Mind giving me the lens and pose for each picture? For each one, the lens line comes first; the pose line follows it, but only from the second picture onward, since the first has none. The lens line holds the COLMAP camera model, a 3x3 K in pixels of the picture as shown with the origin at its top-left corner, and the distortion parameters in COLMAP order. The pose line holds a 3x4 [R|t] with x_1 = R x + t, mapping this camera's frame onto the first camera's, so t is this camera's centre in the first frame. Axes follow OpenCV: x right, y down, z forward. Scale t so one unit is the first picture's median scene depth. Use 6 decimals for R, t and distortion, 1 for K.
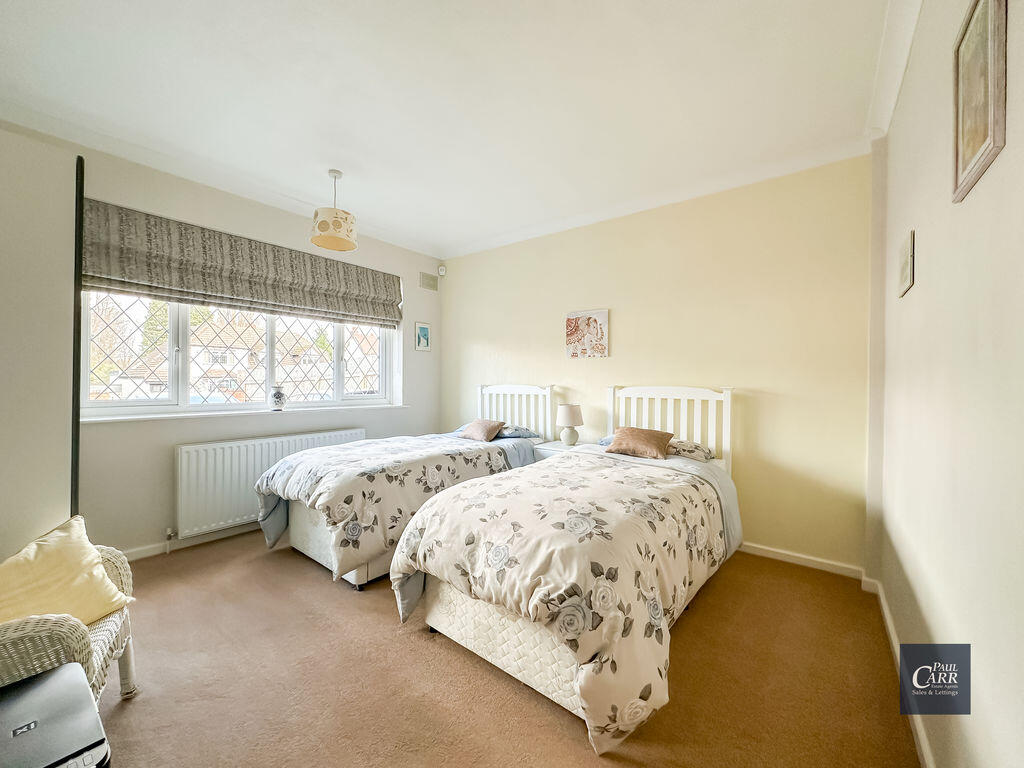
lens RADIAL K [[408.5, 0, 512.0], [0, 408.5, 380.3], [0, 0, 1]] dist [-0.003722, 0.001125]
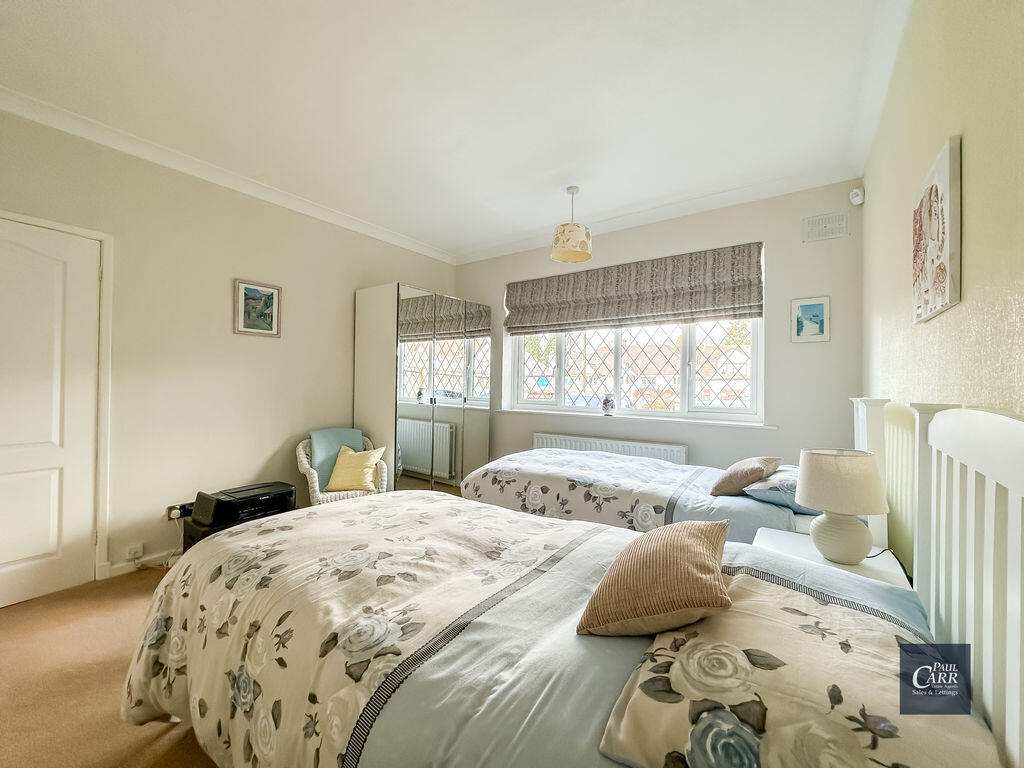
lens RADIAL K [[408.5, 0, 512.9], [0, 408.5, 385.9], [0, 0, 1]] dist [-0.003722, 0.001125]
pose [[0.036135, -0.003779, -0.999340, 0.478380], [-0.011515, 0.999925, -0.004198, 0.002233], [0.999281, 0.011660, 0.036089, 0.649501]]
